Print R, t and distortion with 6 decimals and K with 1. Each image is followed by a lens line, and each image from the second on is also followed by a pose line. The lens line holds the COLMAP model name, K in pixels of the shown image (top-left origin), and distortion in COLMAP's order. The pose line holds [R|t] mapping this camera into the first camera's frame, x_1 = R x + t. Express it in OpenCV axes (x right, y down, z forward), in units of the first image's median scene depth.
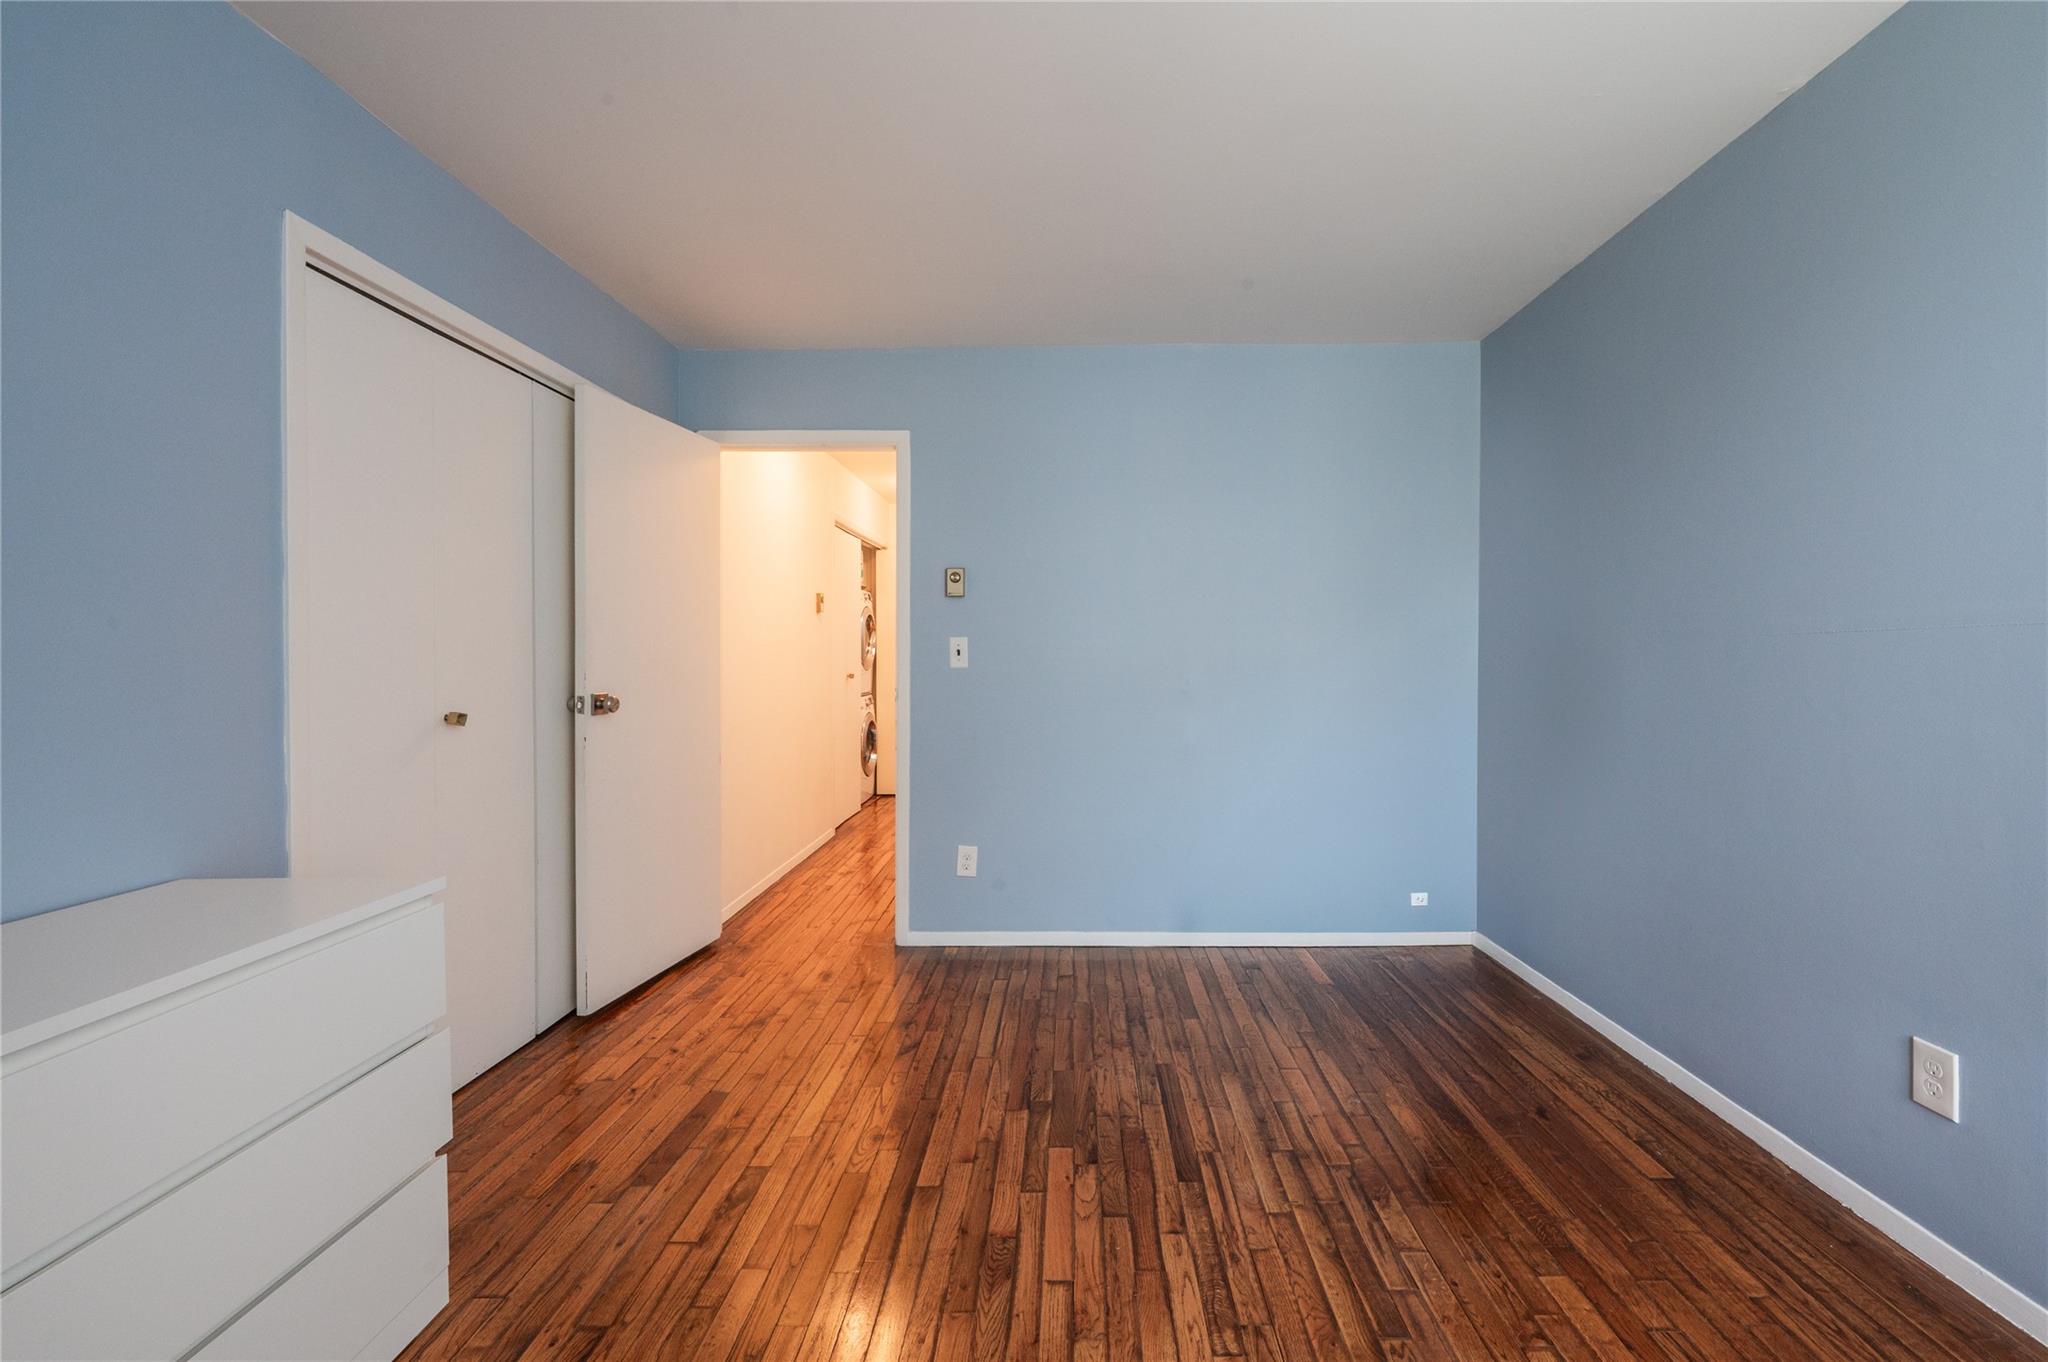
lens RADIAL K [[835.2, 0, 1022.8], [0, 835.2, 665.2], [0, 0, 1]] dist [-0.002499, -0.000471]
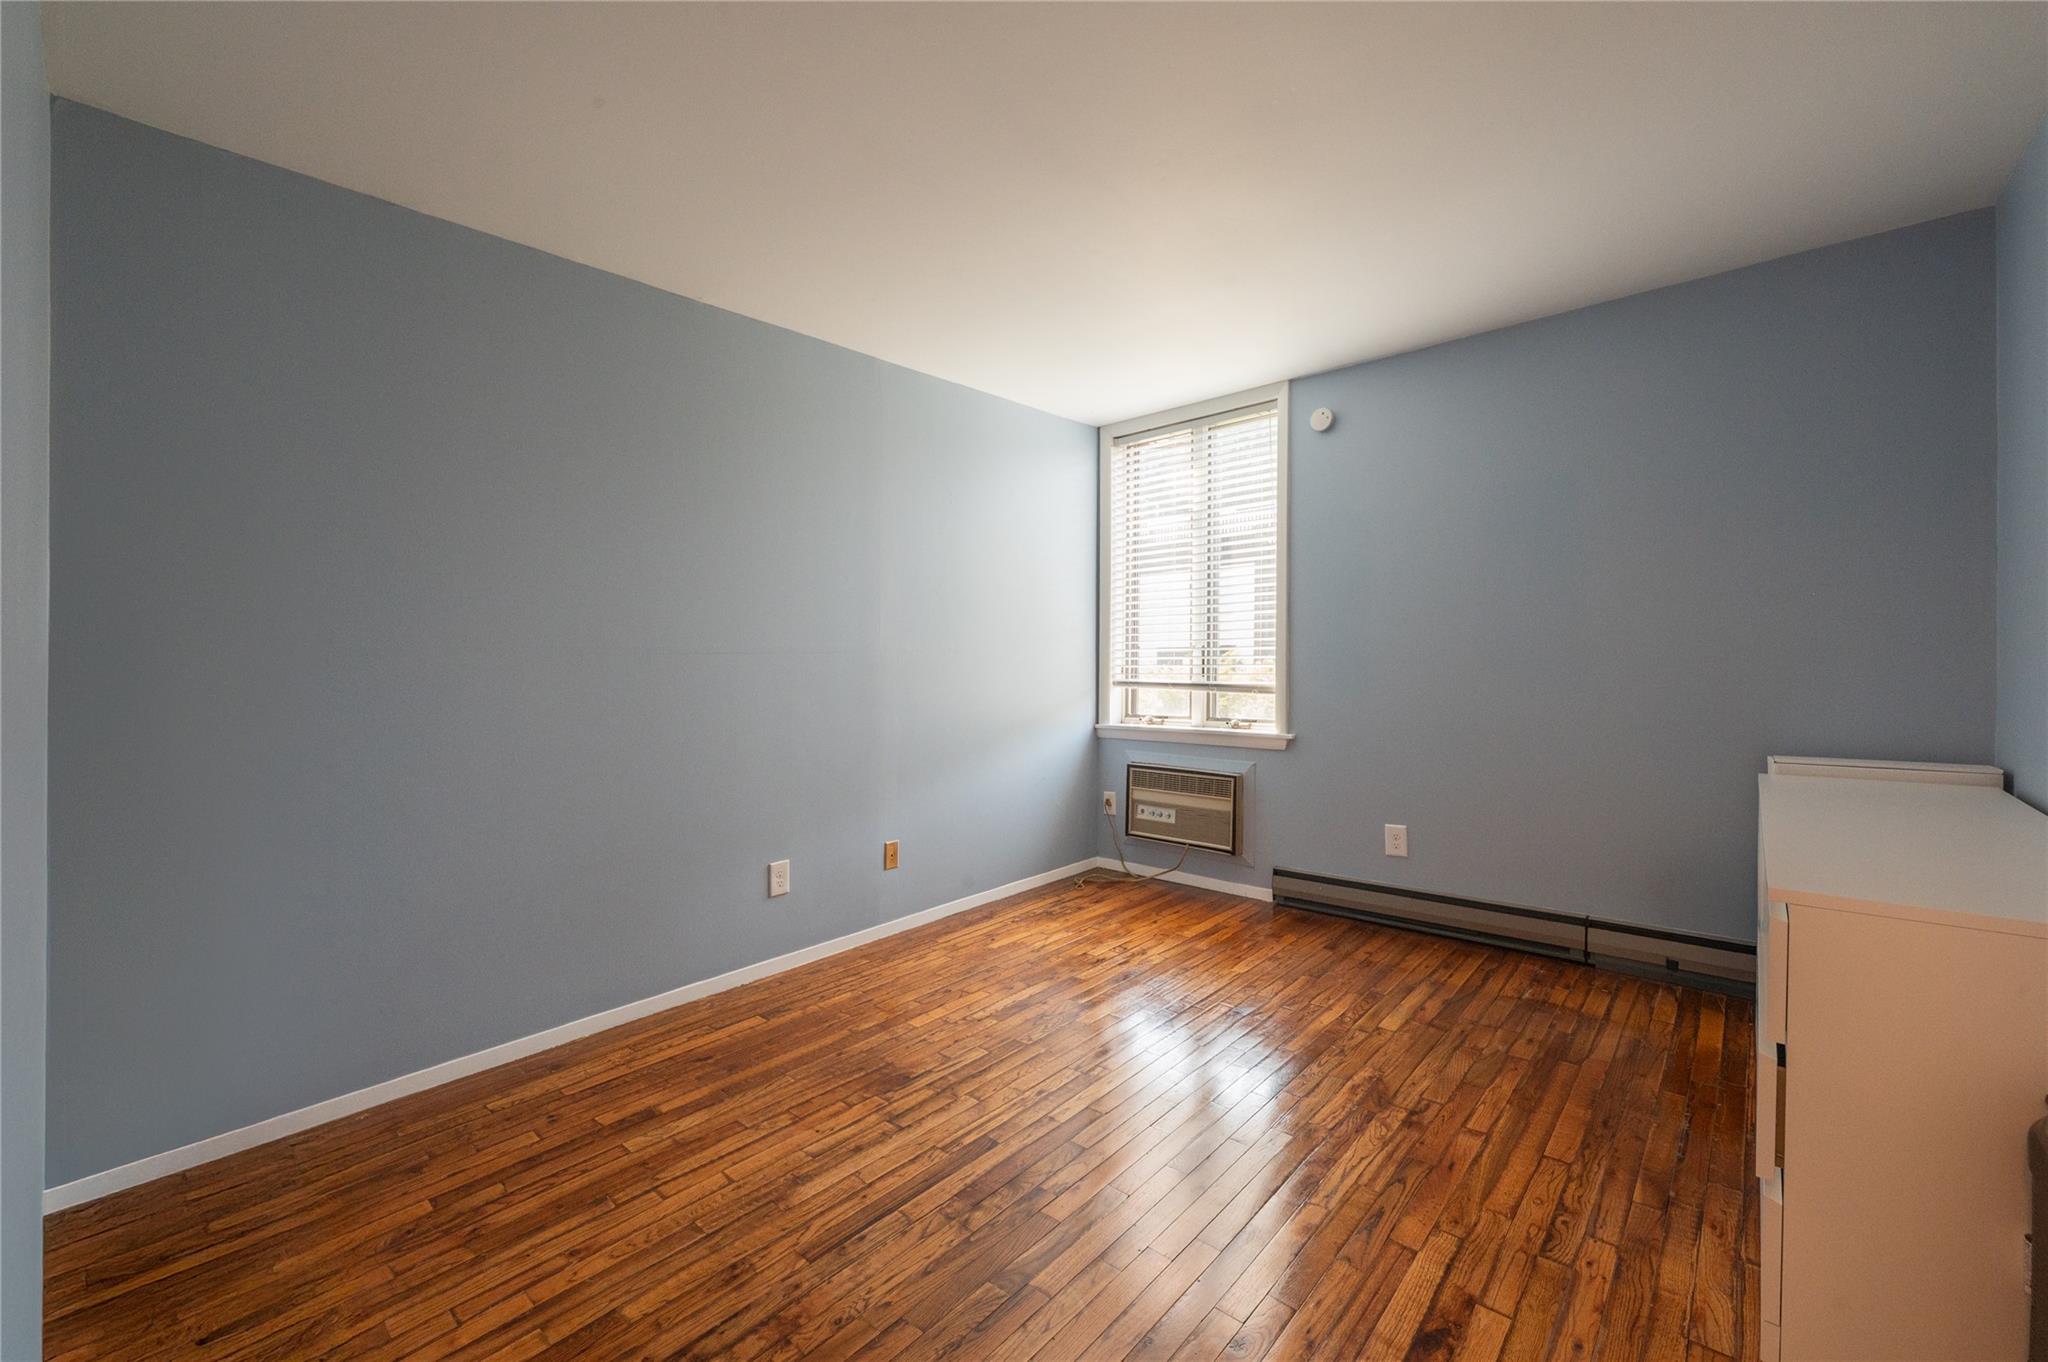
lens RADIAL K [[835.2, 0, 1031.1], [0, 835.2, 669.9], [0, 0, 1]] dist [-0.002499, -0.000471]
pose [[-0.787770, 0.013449, 0.615822, -0.521818], [0.027298, 0.999542, 0.013090, -0.014098], [-0.615364, 0.027123, -0.787776, 1.800985]]
